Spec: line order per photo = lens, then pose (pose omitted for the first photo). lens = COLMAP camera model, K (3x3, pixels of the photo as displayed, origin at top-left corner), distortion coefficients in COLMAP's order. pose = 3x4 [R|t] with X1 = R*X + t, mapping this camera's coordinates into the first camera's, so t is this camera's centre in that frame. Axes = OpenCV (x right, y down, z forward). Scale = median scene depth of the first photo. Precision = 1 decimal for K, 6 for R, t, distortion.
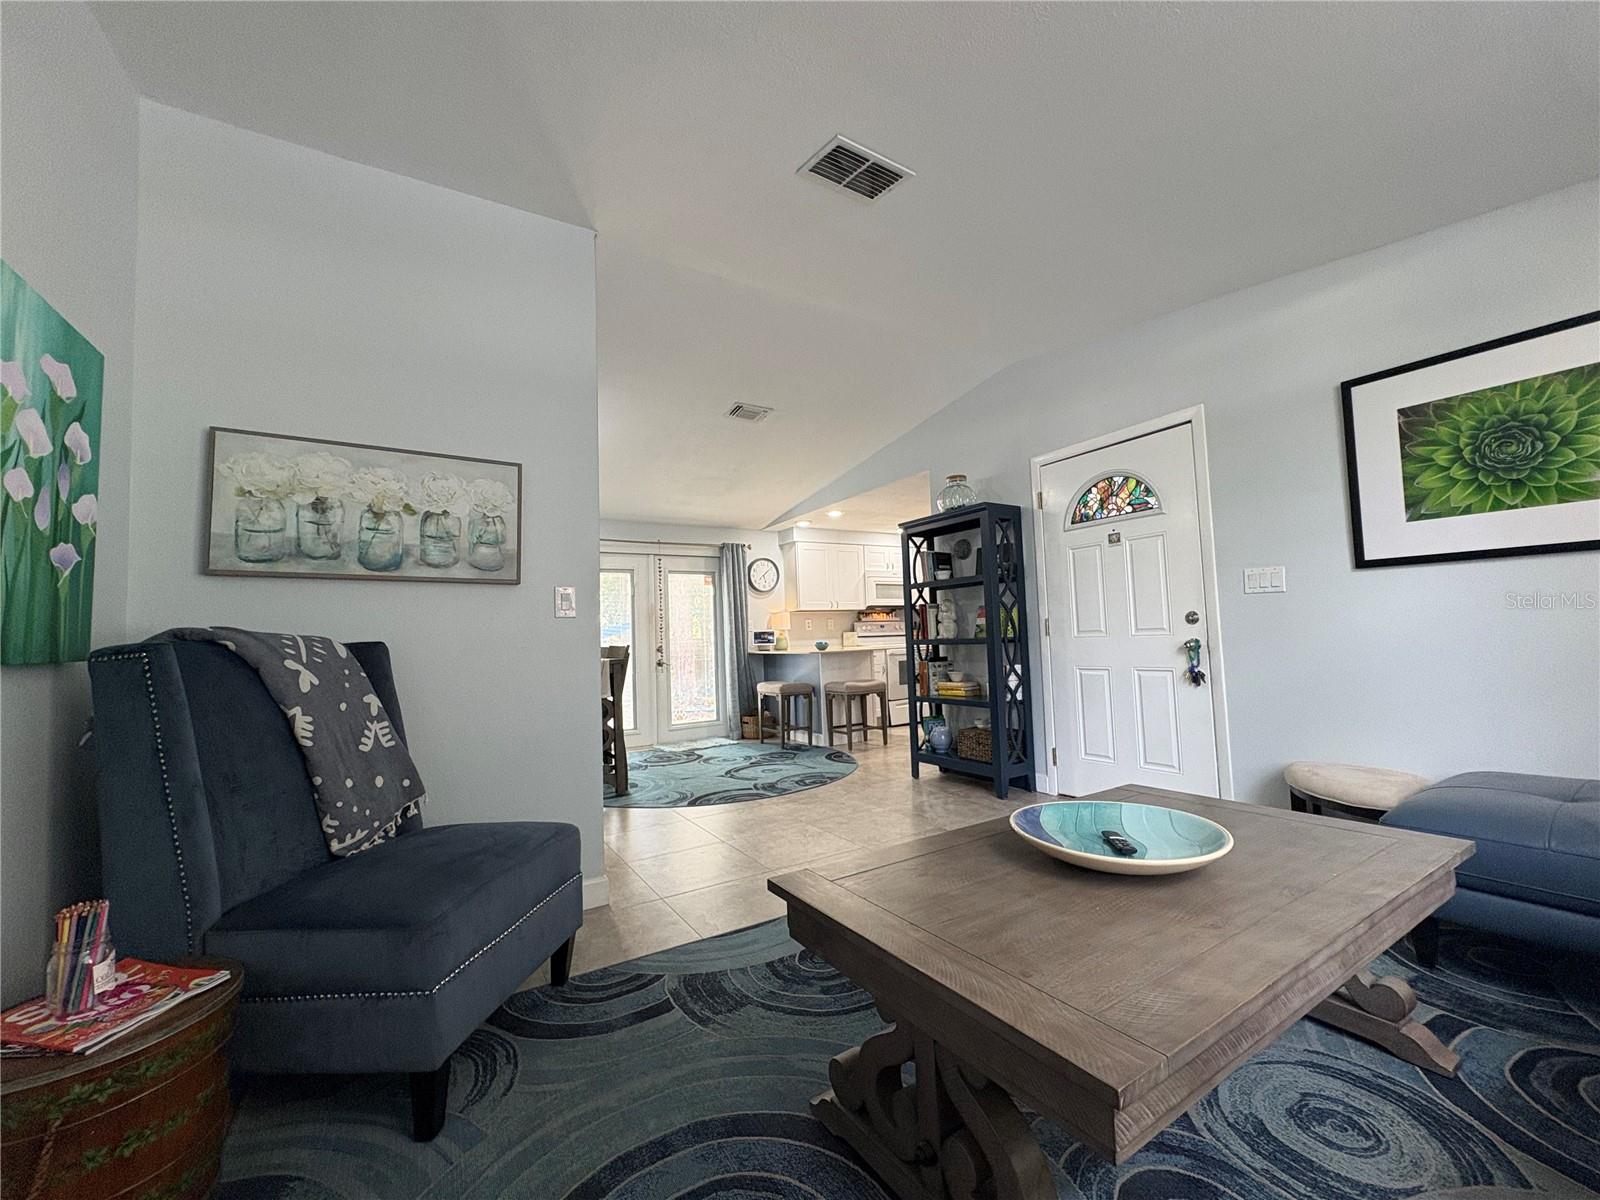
lens RADIAL K [[631.3, 0, 800.5], [0, 631.3, 599.8], [0, 0, 1]] dist [-0.000247, -0.000066]
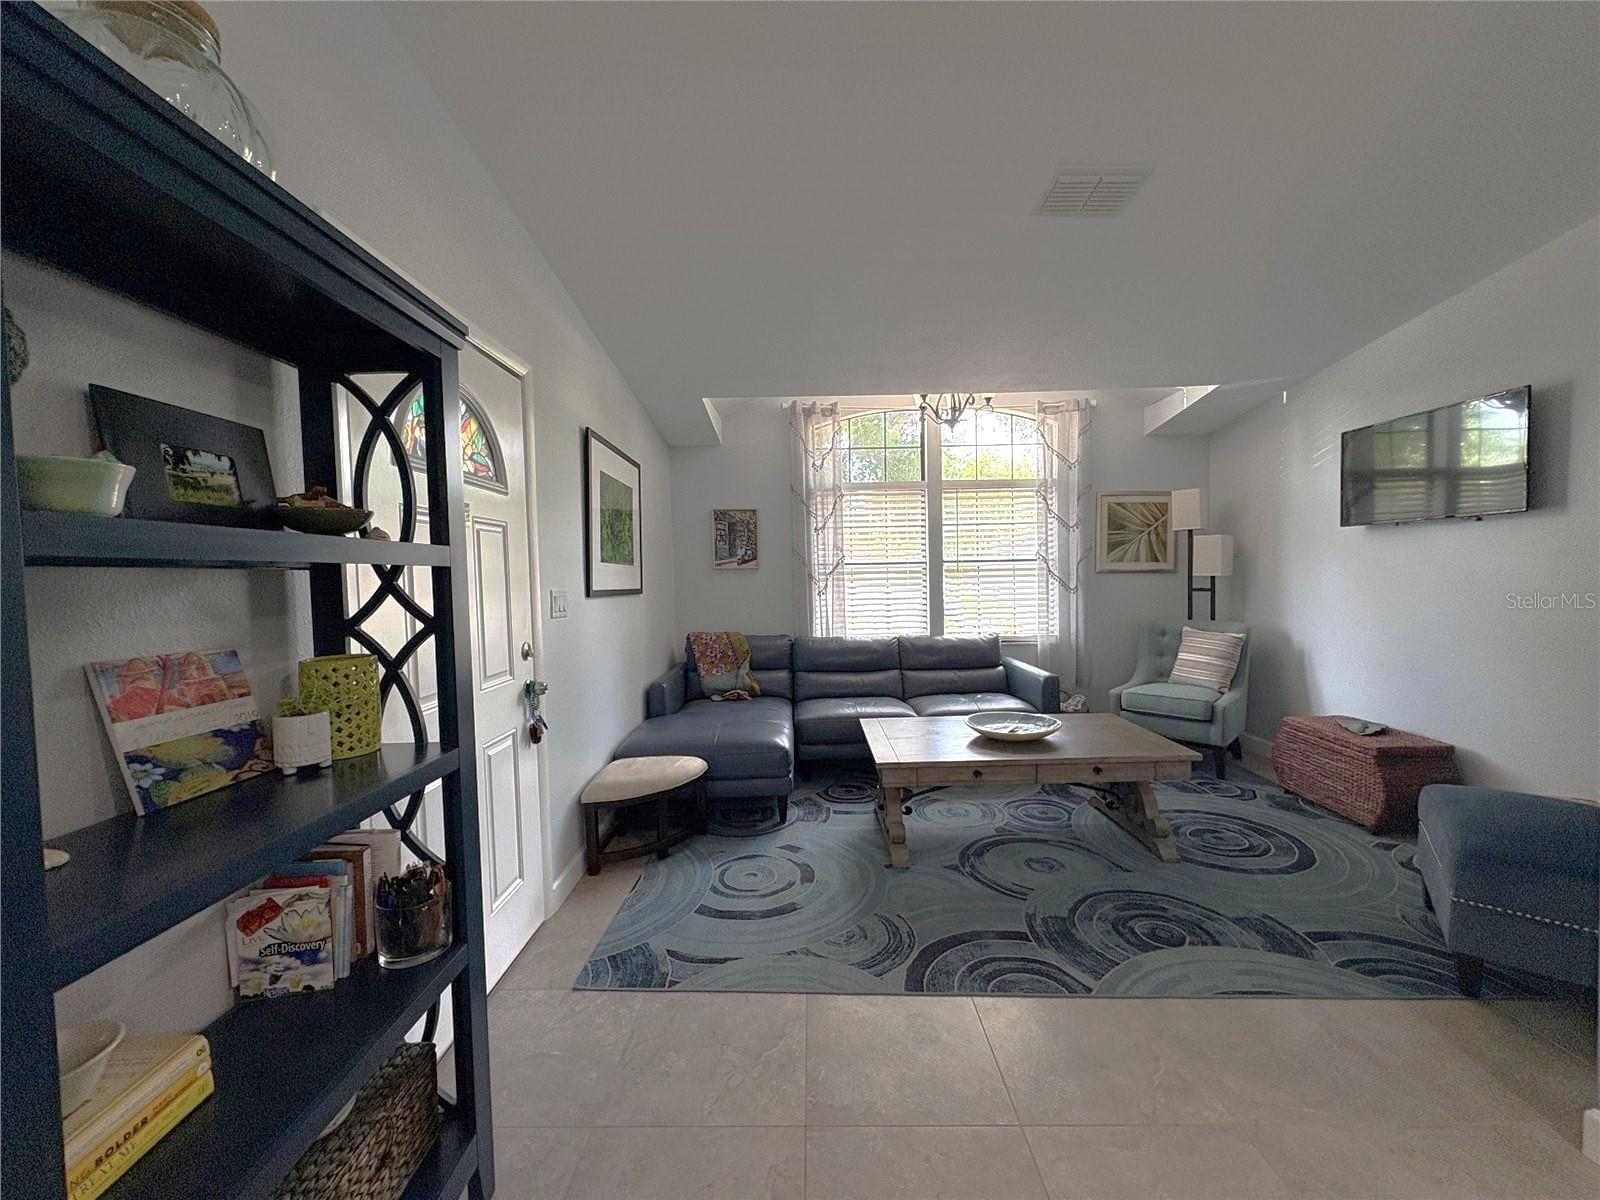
lens RADIAL K [[631.3, 0, 794.0], [0, 631.3, 604.3], [0, 0, 1]] dist [-0.000247, -0.000066]
pose [[-0.839657, 0.034877, 0.541995, -0.048554], [0.019874, 0.999241, -0.033510, 0.012108], [-0.542753, -0.017366, -0.839713, 2.392972]]
